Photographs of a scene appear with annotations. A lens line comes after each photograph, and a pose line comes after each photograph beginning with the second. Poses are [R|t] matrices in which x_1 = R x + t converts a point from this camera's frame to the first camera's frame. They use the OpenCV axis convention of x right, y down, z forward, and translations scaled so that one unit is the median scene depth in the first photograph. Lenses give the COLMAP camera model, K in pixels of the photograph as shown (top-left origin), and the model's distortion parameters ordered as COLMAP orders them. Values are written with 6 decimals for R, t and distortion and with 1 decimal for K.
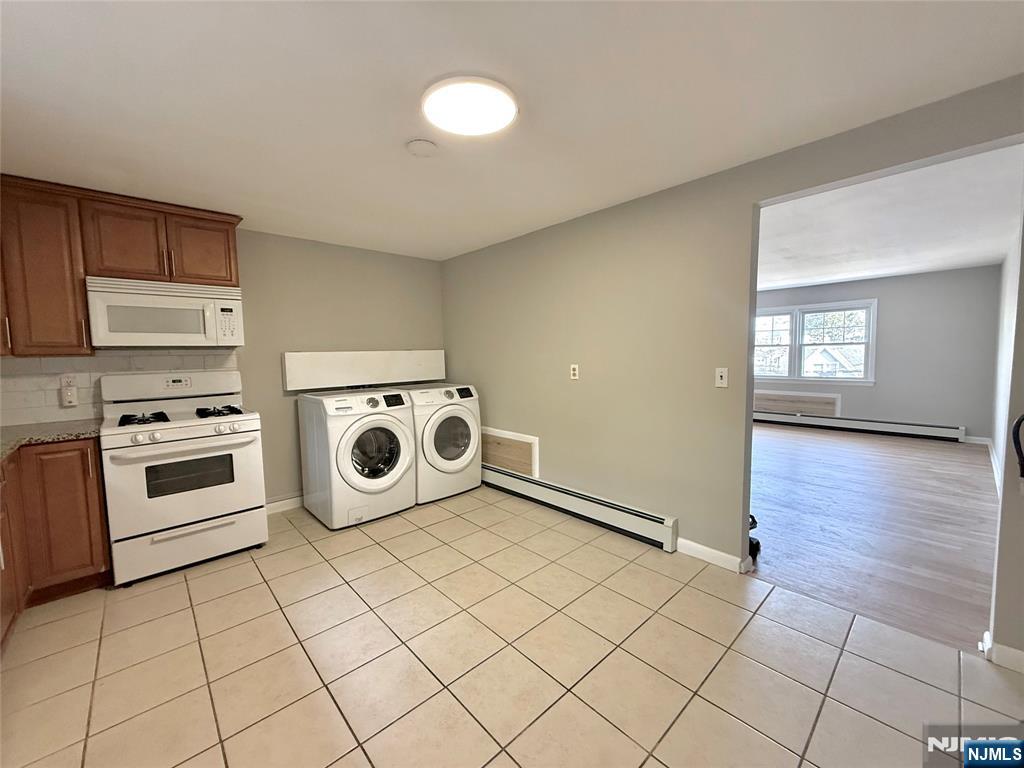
lens RADIAL K [[407.7, 0, 510.2], [0, 407.7, 383.1], [0, 0, 1]] dist [0.000527, -0.000051]
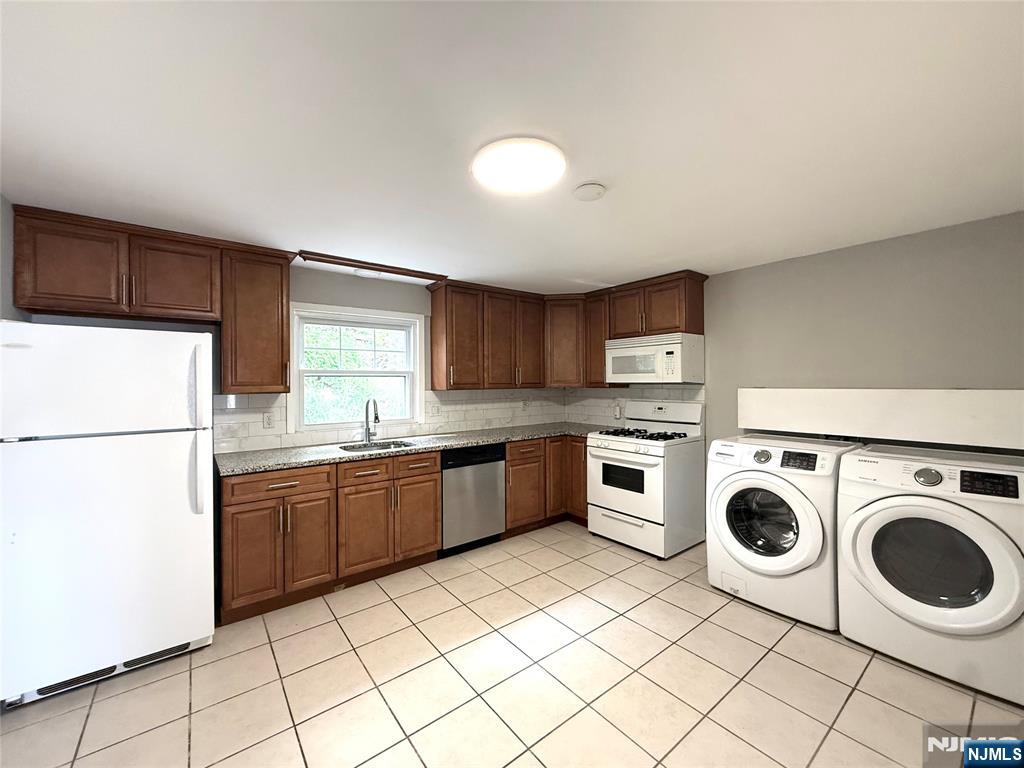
lens RADIAL K [[407.7, 0, 509.4], [0, 407.7, 382.1], [0, 0, 1]] dist [0.000527, -0.000051]
pose [[-0.083255, 0.017928, -0.996367, 0.652327], [-0.066074, 0.997539, 0.023470, -0.108991], [0.994335, 0.067788, -0.081865, 0.765418]]
